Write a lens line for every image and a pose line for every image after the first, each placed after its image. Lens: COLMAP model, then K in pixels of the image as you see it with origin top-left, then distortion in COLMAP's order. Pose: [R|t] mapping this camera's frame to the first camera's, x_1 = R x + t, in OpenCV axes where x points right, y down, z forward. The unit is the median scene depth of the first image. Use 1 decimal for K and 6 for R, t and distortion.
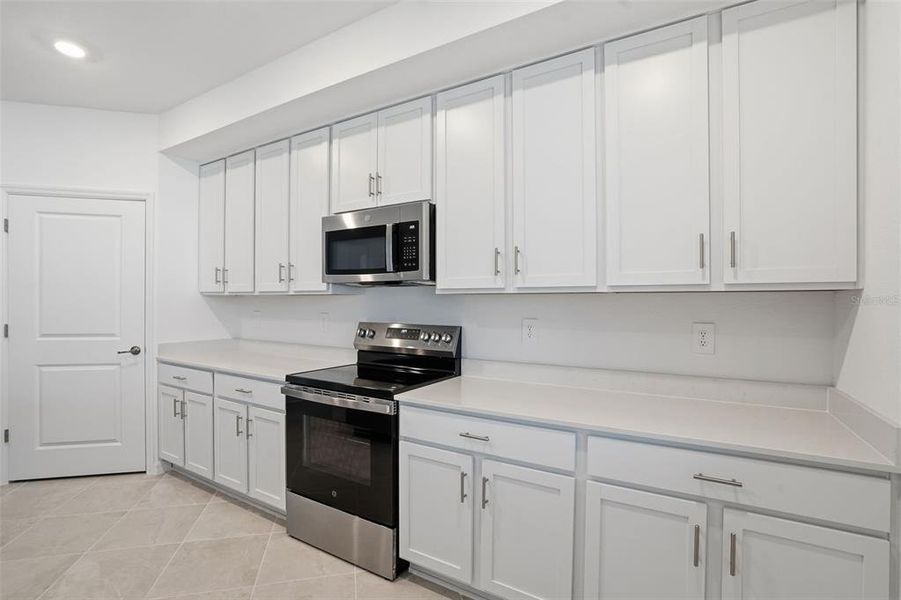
lens RADIAL K [[423.6, 0, 445.2], [0, 423.6, 304.6], [0, 0, 1]] dist [-0.047744, 0.015258]
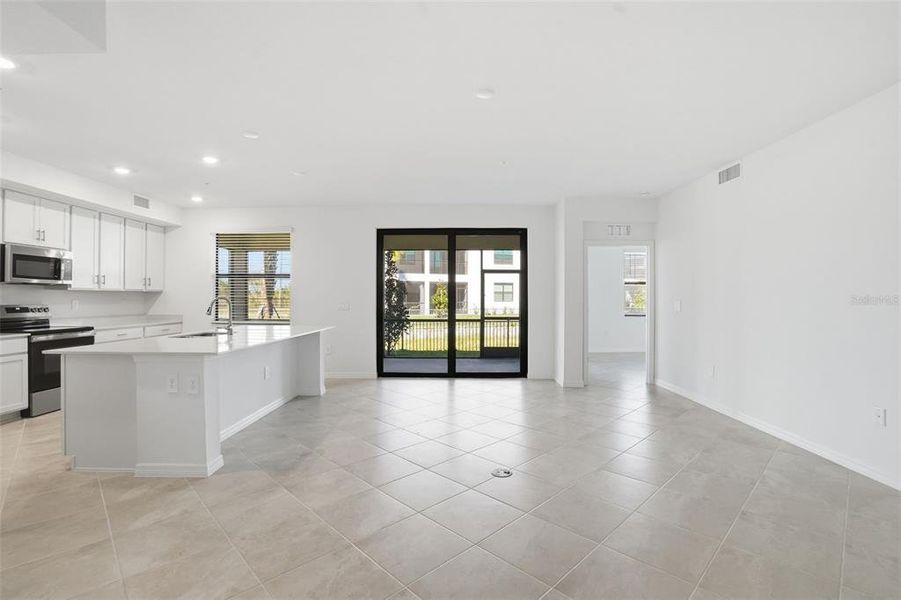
lens RADIAL K [[423.6, 0, 459.8], [0, 423.6, 293.0], [0, 0, 1]] dist [-0.047744, 0.015258]
pose [[-0.517473, 0.005205, 0.855684, -2.959496], [0.000848, 0.999984, -0.005570, 0.004479], [-0.855699, -0.002157, -0.517469, 0.302725]]
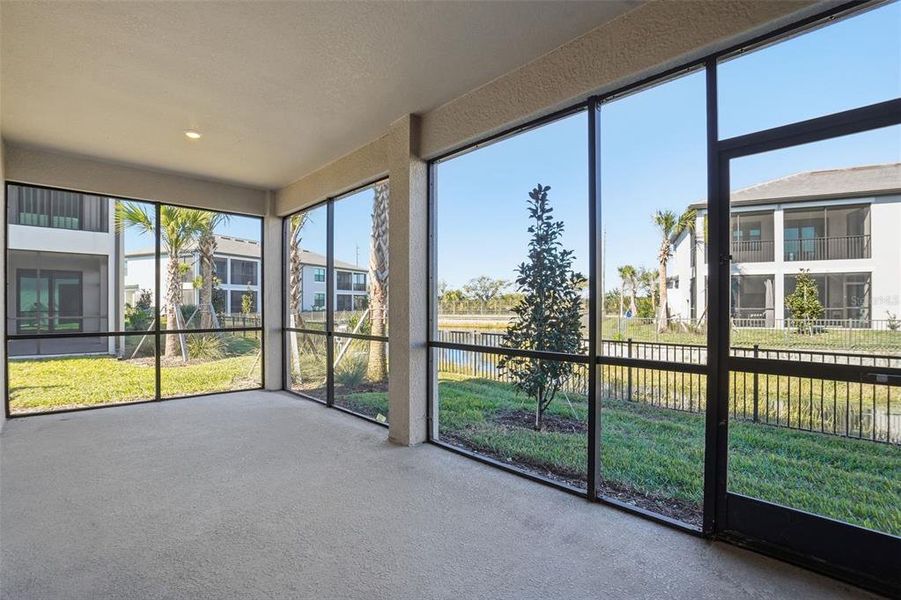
lens RADIAL K [[423.6, 0, 446.4], [0, 423.6, 304.0], [0, 0, 1]] dist [-0.047744, 0.015258]
pose [[0.276721, -0.002692, 0.960946, -0.465442], [0.007474, 0.999972, 0.000649, 0.100157], [-0.960921, 0.007002, 0.276734, -1.792057]]
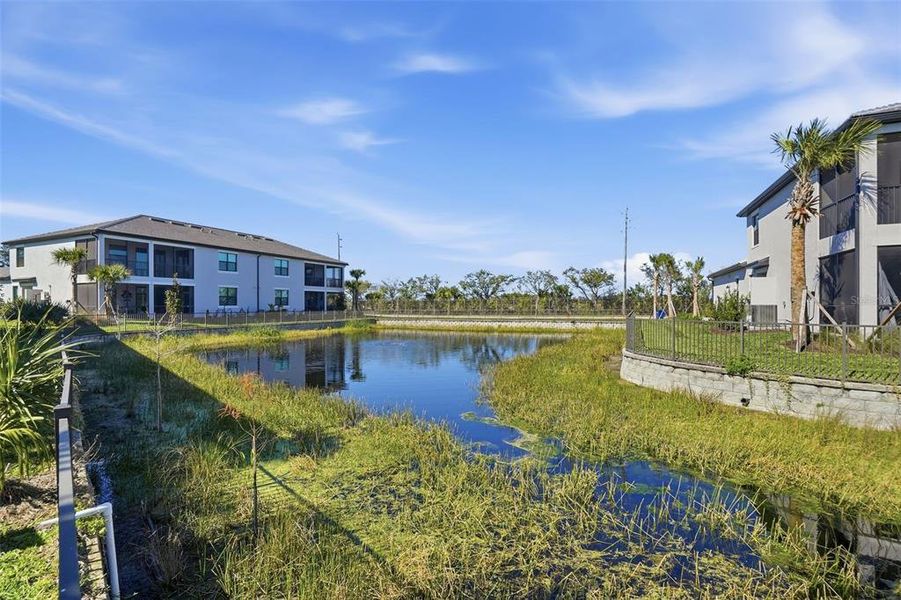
lens RADIAL K [[423.6, 0, 453.3], [0, 423.6, 304.5], [0, 0, 1]] dist [-0.047744, 0.015258]
pose [[0.264702, -0.003458, 0.964324, 3.699379], [0.007438, 0.999971, 0.001544, 0.167884], [-0.964302, 0.006764, 0.264720, -1.151786]]
